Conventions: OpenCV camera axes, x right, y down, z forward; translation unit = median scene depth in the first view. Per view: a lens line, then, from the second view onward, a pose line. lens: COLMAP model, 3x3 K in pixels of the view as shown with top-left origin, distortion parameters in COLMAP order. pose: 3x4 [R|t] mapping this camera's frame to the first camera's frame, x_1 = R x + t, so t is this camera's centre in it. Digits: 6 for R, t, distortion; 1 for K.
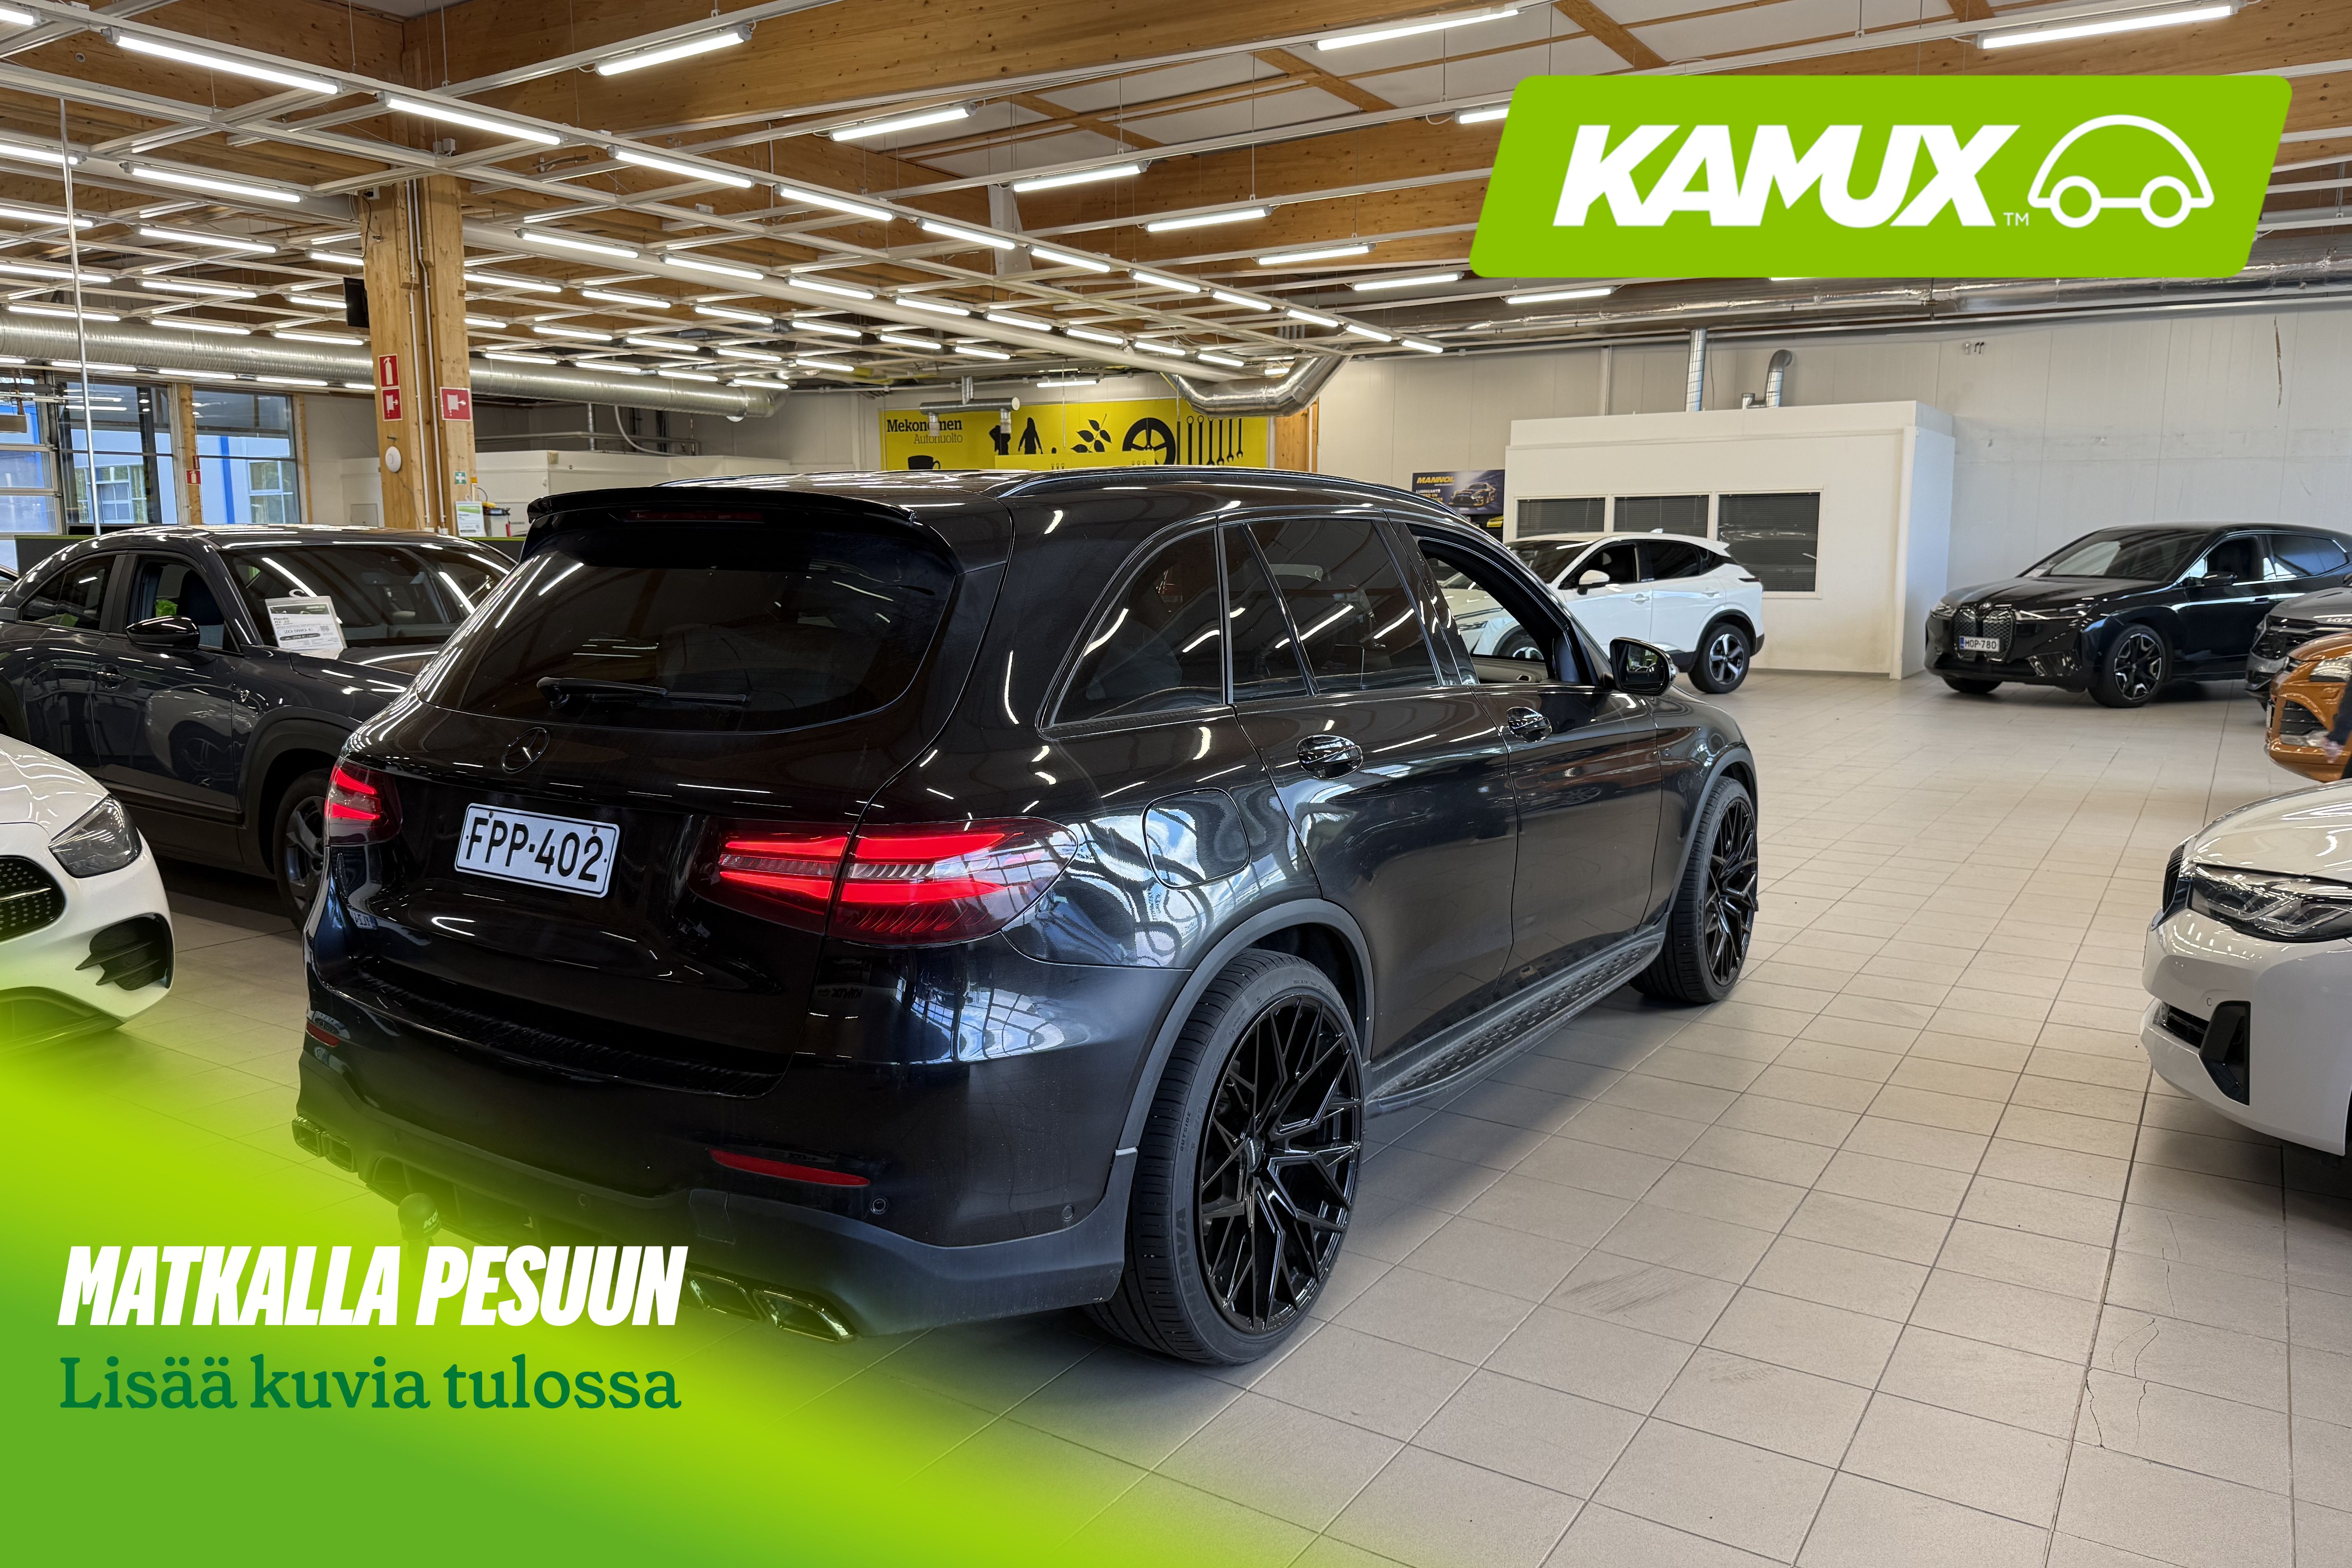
lens RADIAL K [[1647.7, 0, 1183.4], [0, 1647.7, 773.8], [0, 0, 1]] dist [-0.013143, -0.005456]
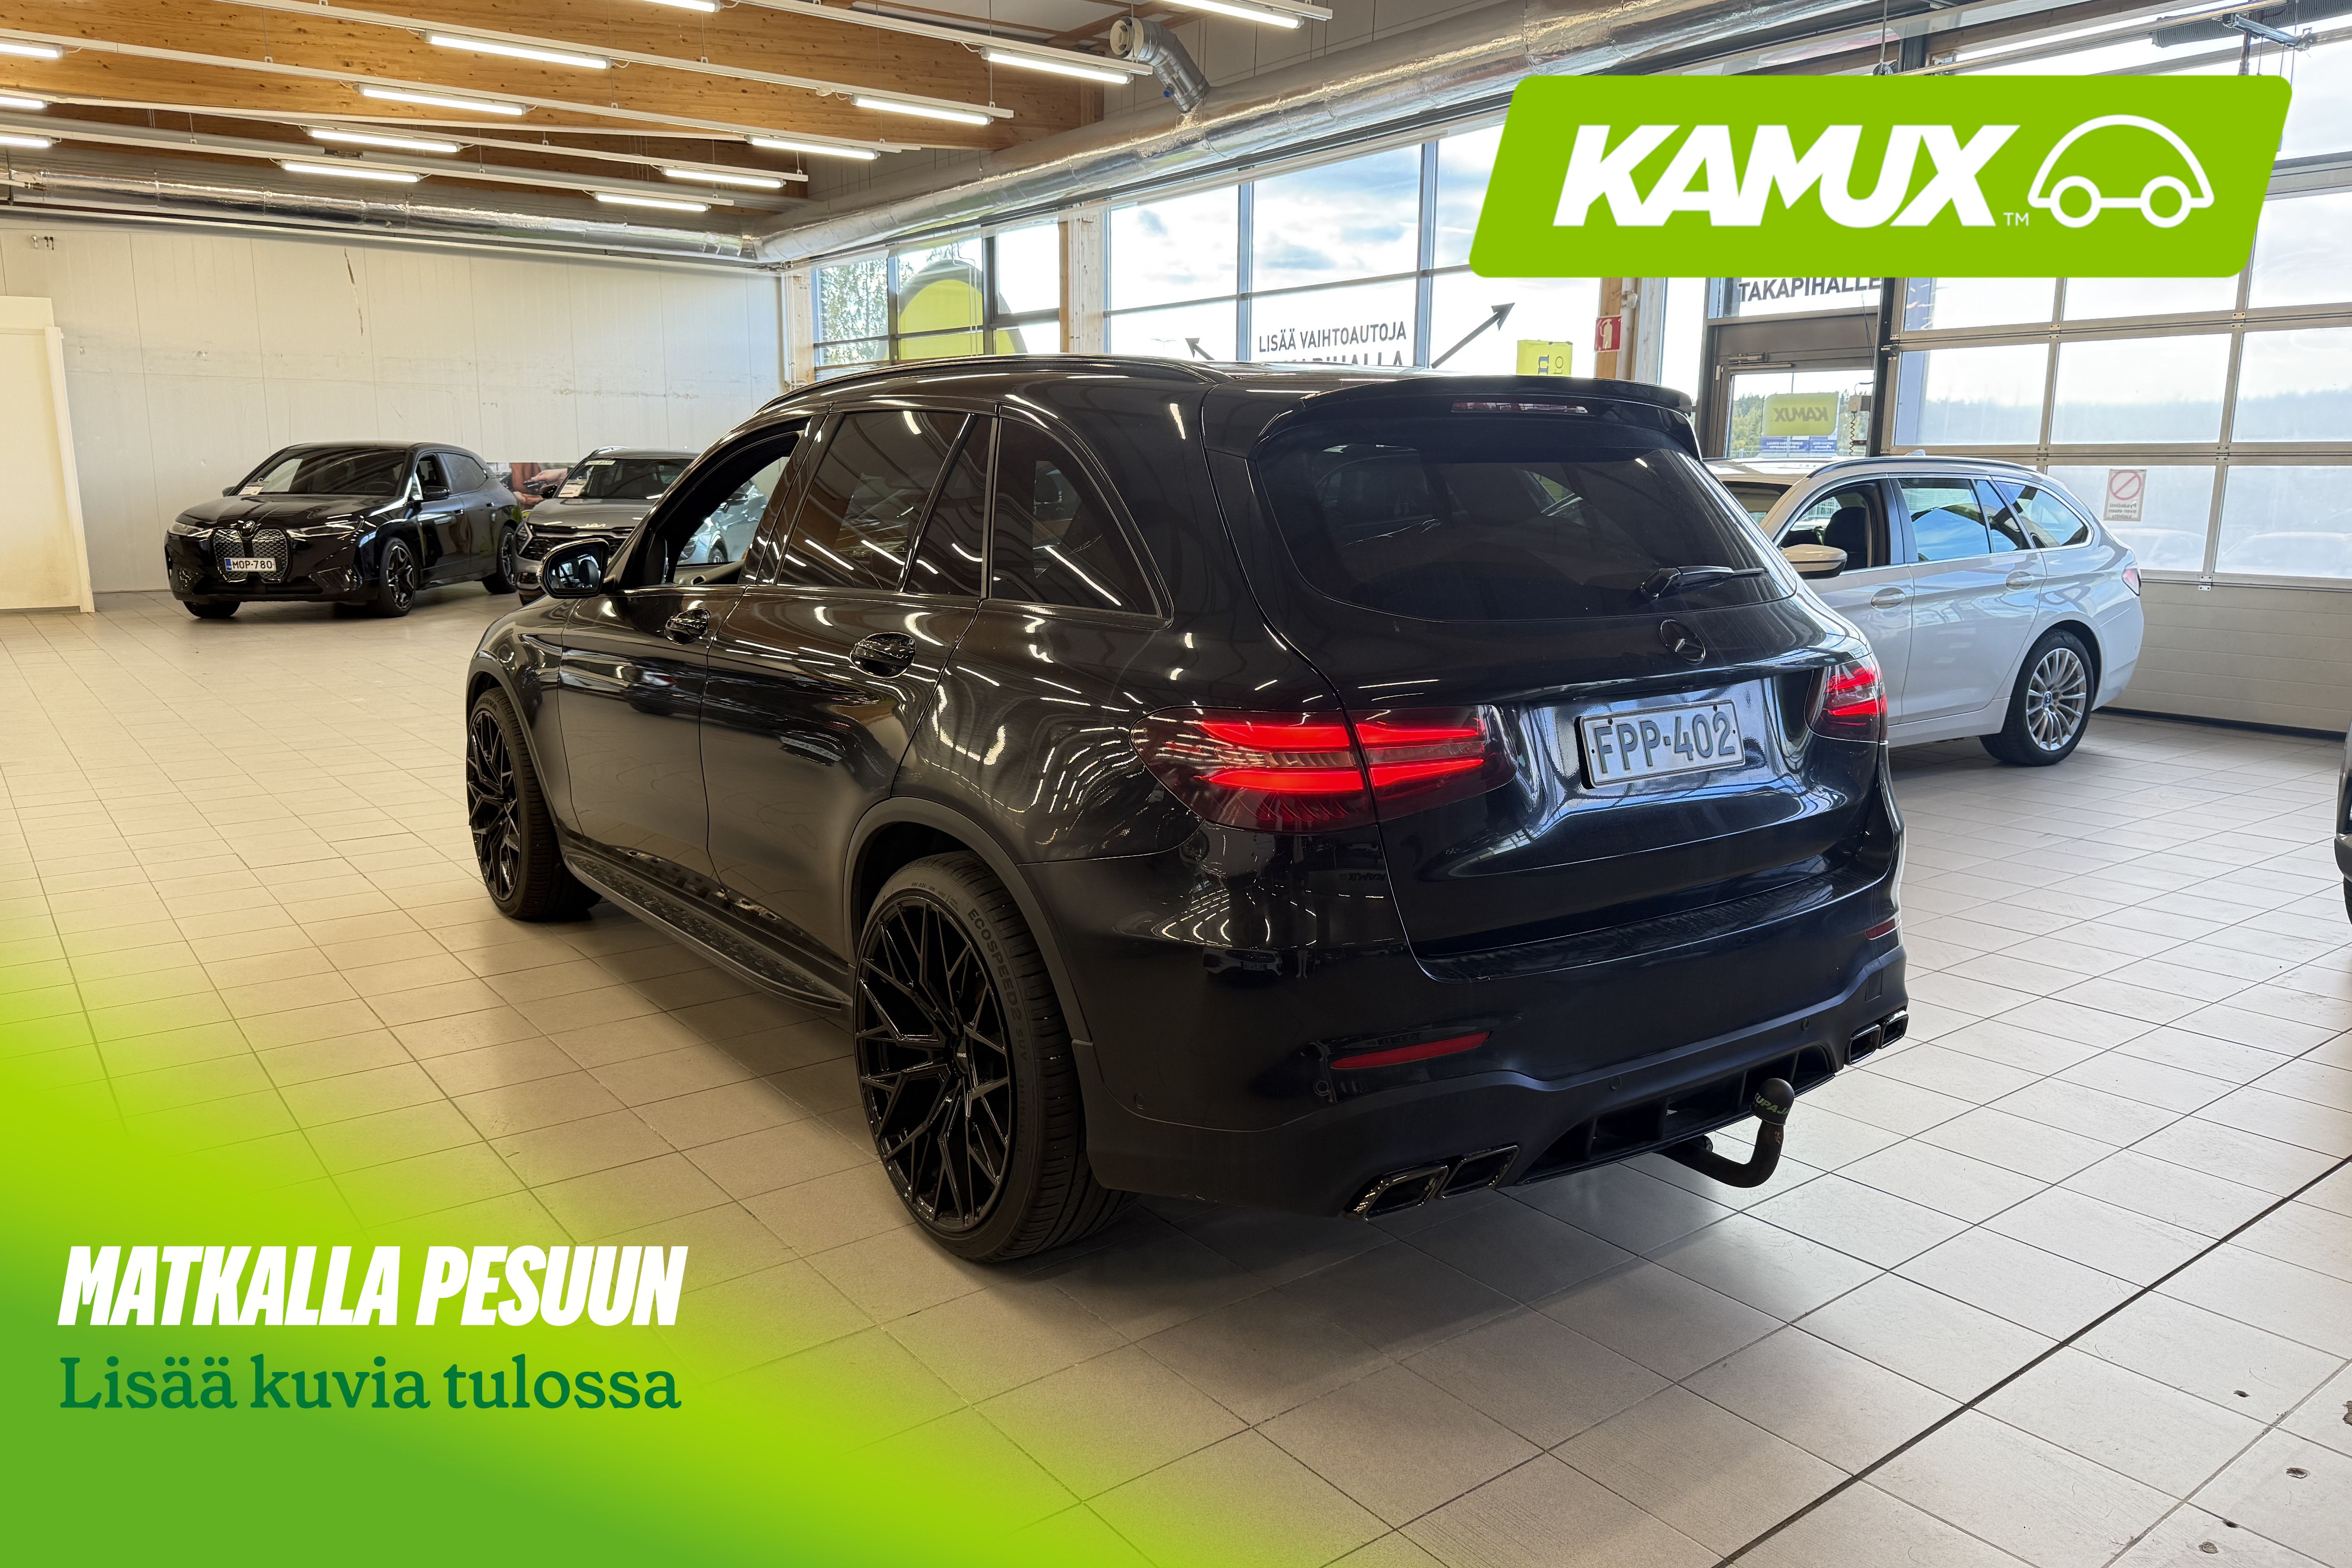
lens RADIAL K [[1647.7, 0, 1175.3], [0, 1647.7, 795.0], [0, 0, 1]] dist [-0.013143, -0.005456]
pose [[0.337223, -0.176469, 0.924737, -0.249737], [0.120206, 0.982305, 0.143619, -0.018553], [-0.933719, 0.062727, 0.352469, 0.155156]]
